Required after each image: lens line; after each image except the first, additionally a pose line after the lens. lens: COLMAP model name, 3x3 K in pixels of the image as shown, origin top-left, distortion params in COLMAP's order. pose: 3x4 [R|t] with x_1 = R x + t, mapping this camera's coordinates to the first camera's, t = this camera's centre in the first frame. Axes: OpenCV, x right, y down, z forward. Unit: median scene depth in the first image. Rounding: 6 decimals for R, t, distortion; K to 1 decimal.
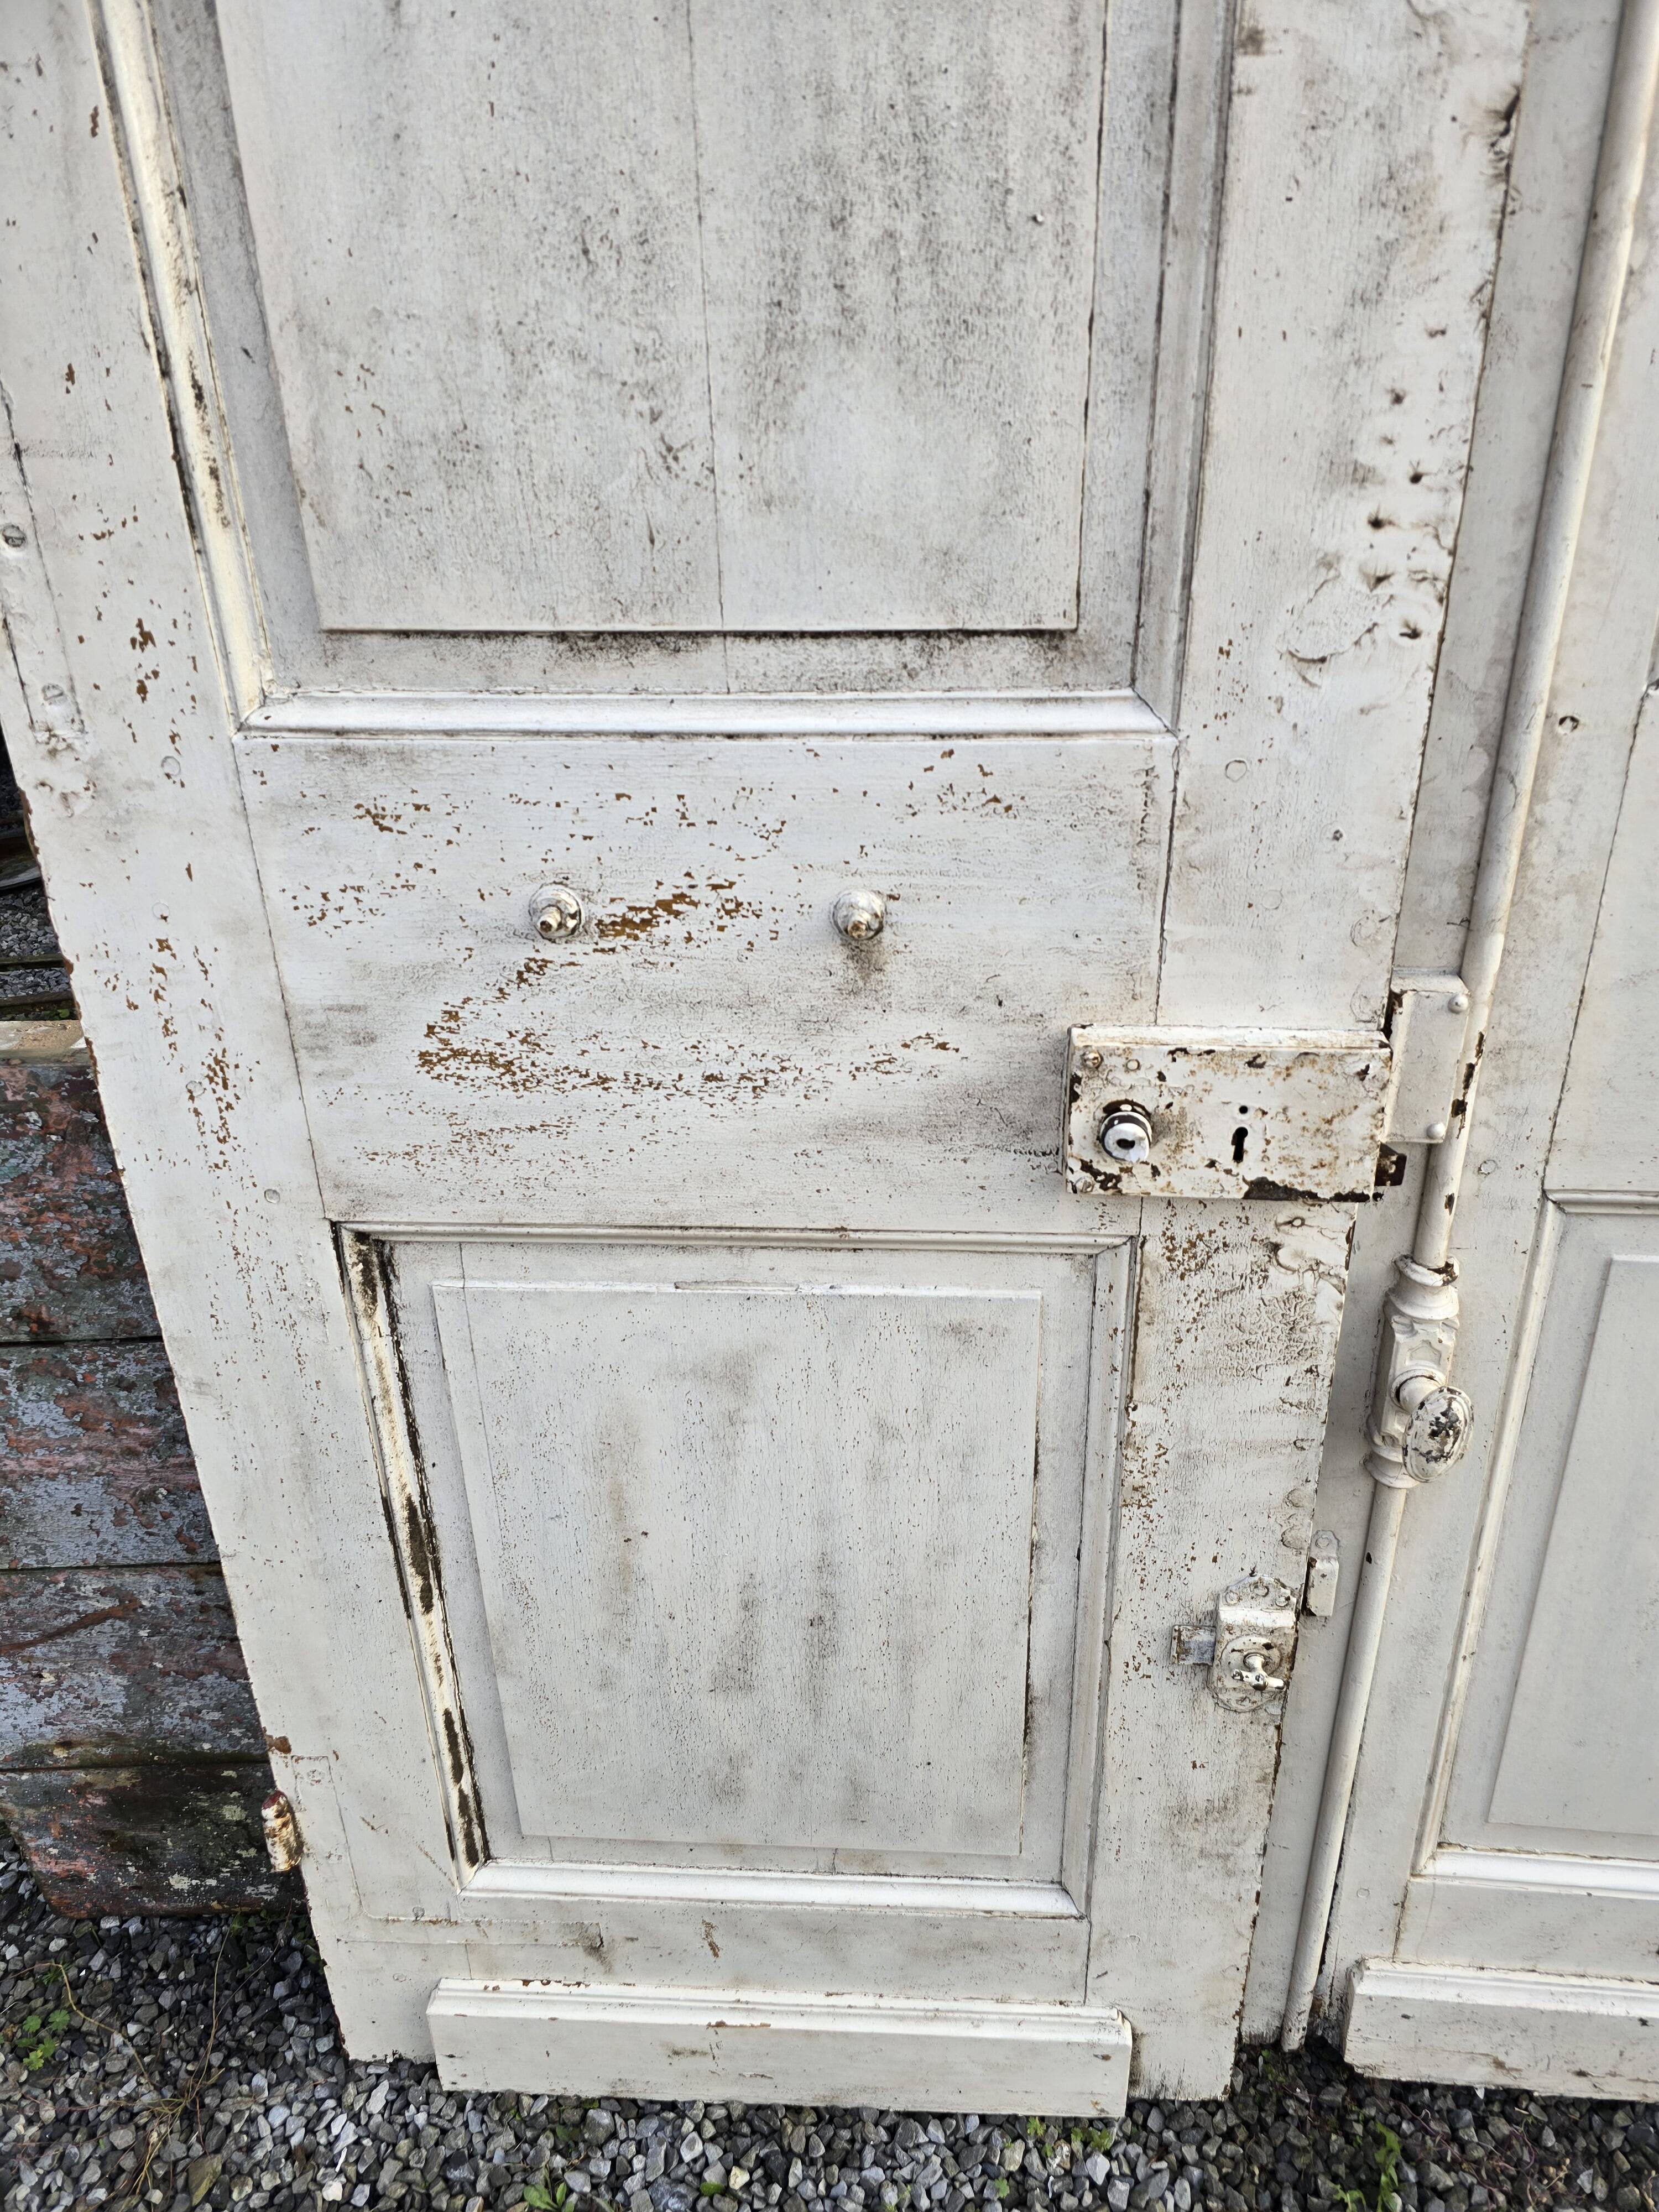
lens RADIAL K [[1483.8, 0, 856.8], [0, 1483.8, 1107.2], [0, 0, 1]] dist [0.069310, -0.063659]
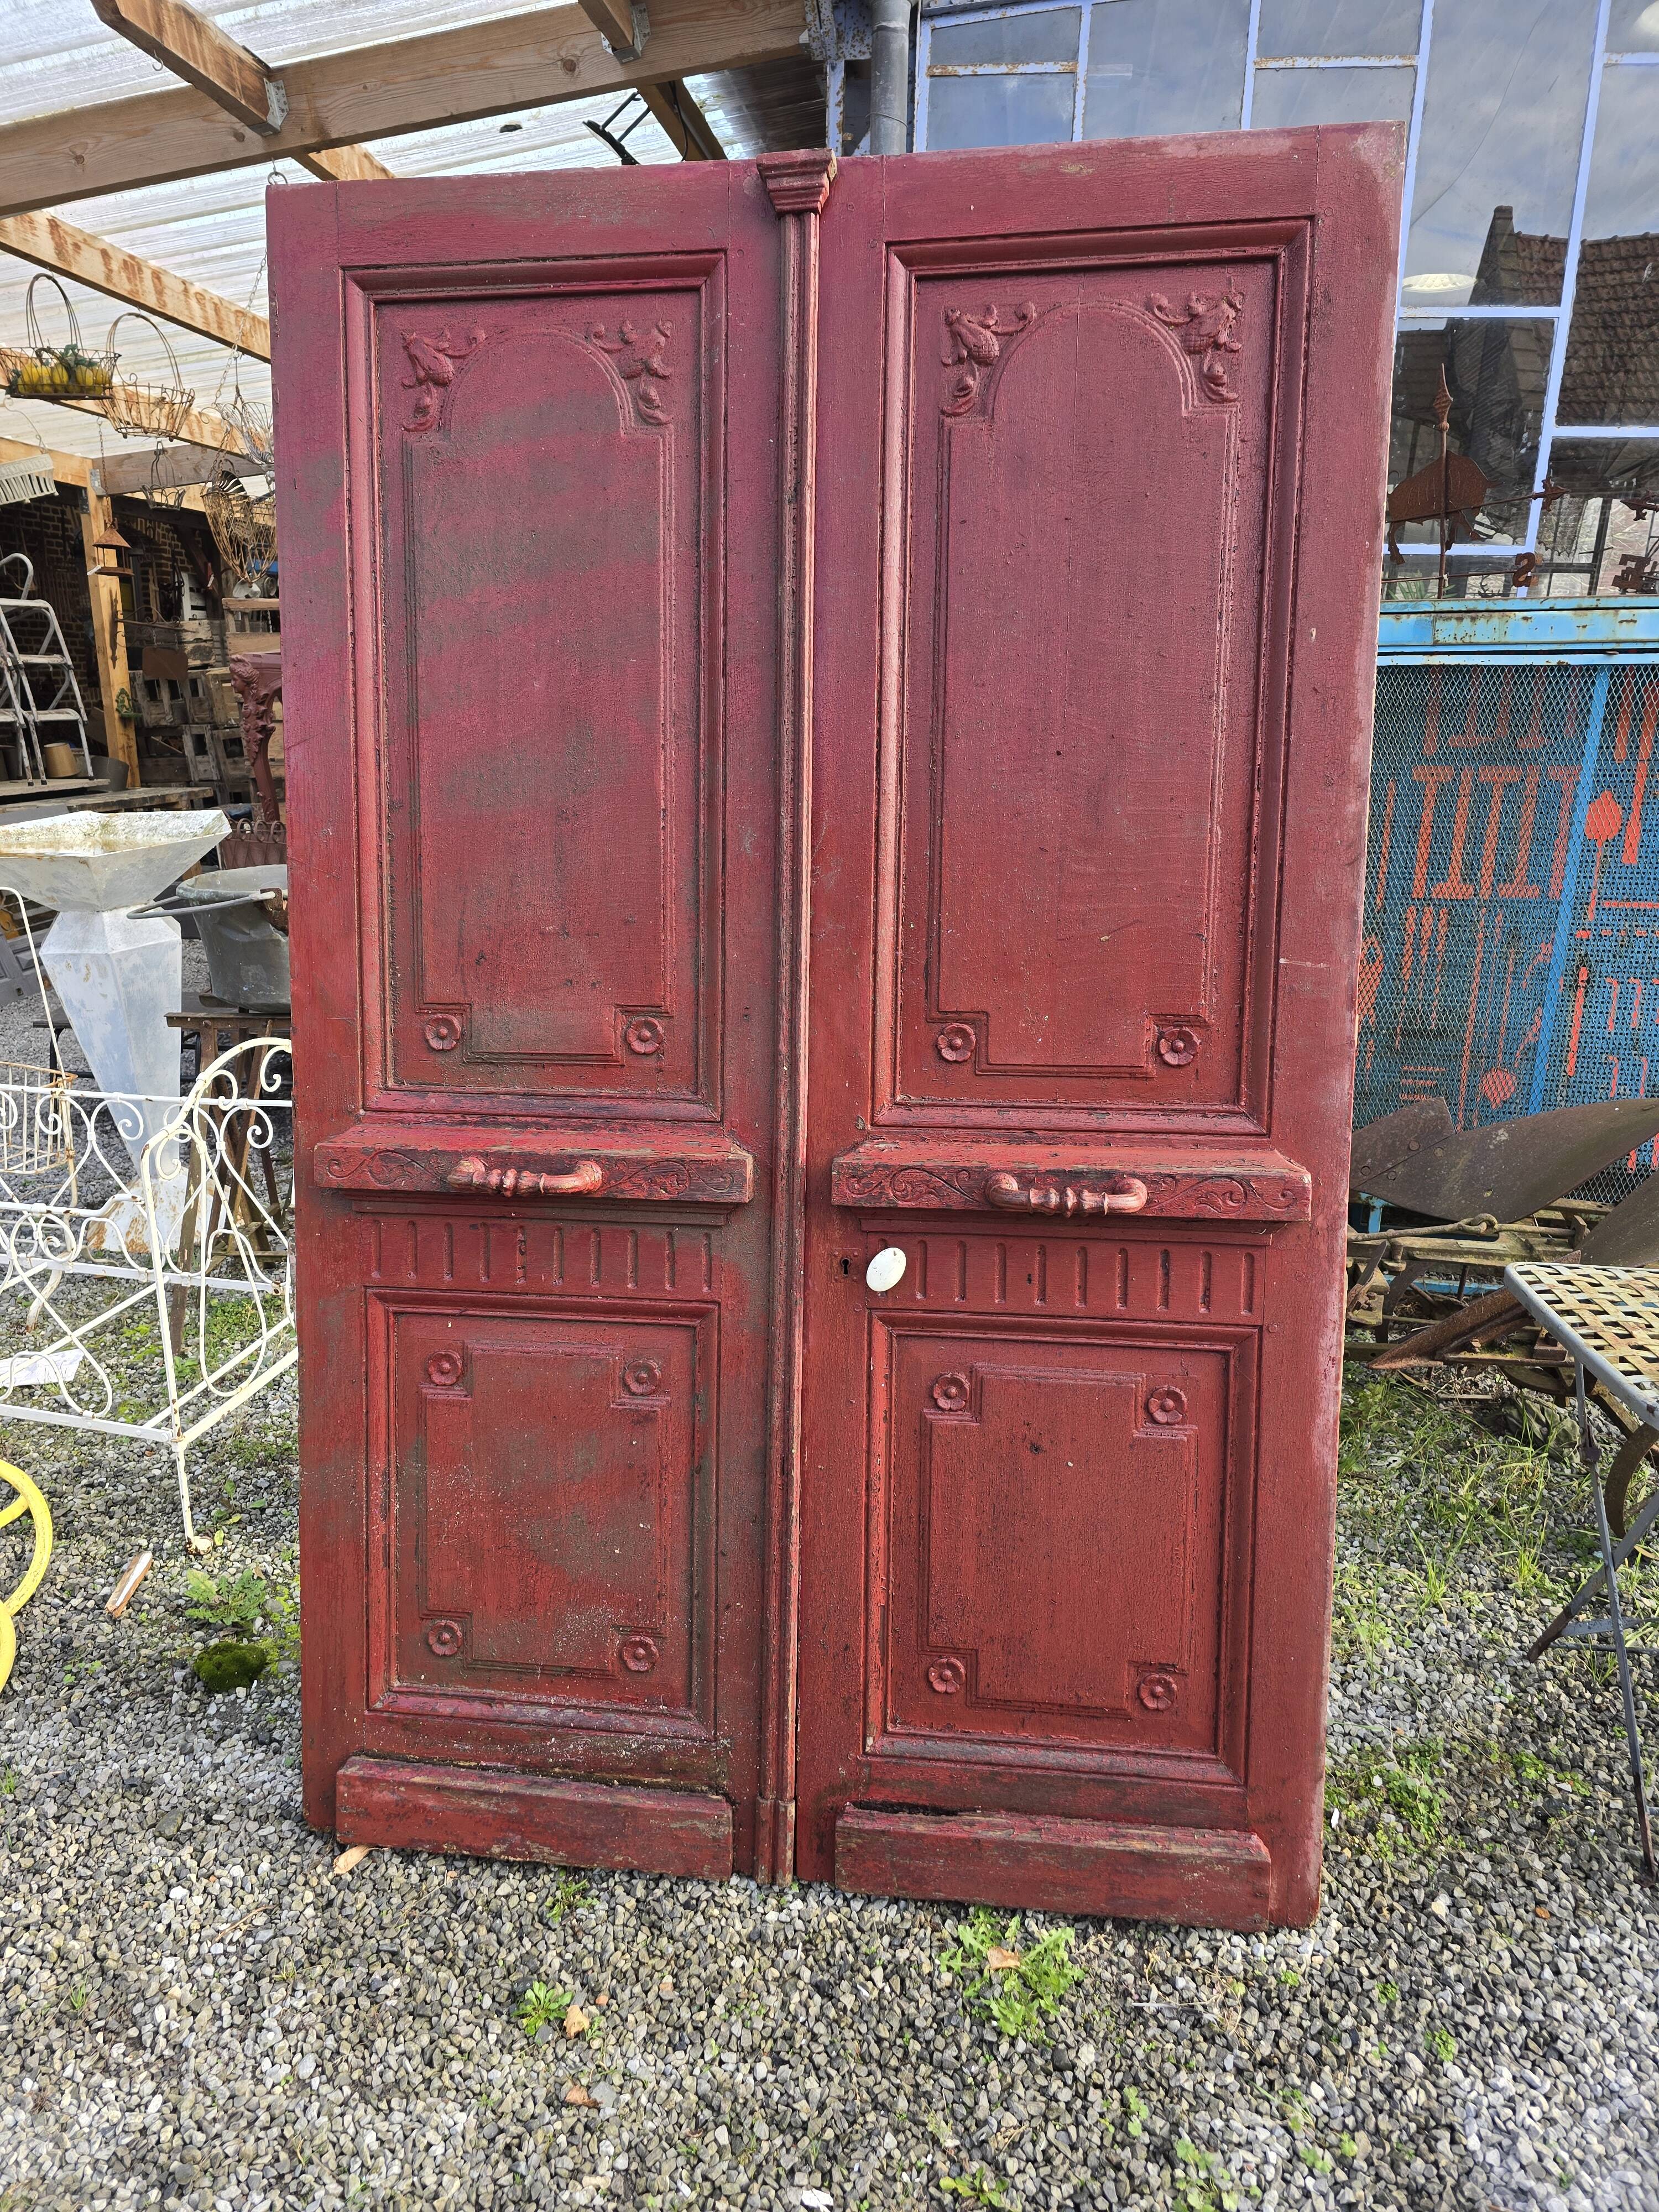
lens RADIAL K [[1483.8, 0, 806.4], [0, 1483.8, 1095.3], [0, 0, 1]] dist [0.069310, -0.063659]
pose [[0.978191, 0.075820, -0.193372, 0.497008], [-0.126931, 0.955135, -0.267591, 0.363472], [0.164408, 0.286300, 0.943929, -1.263902]]
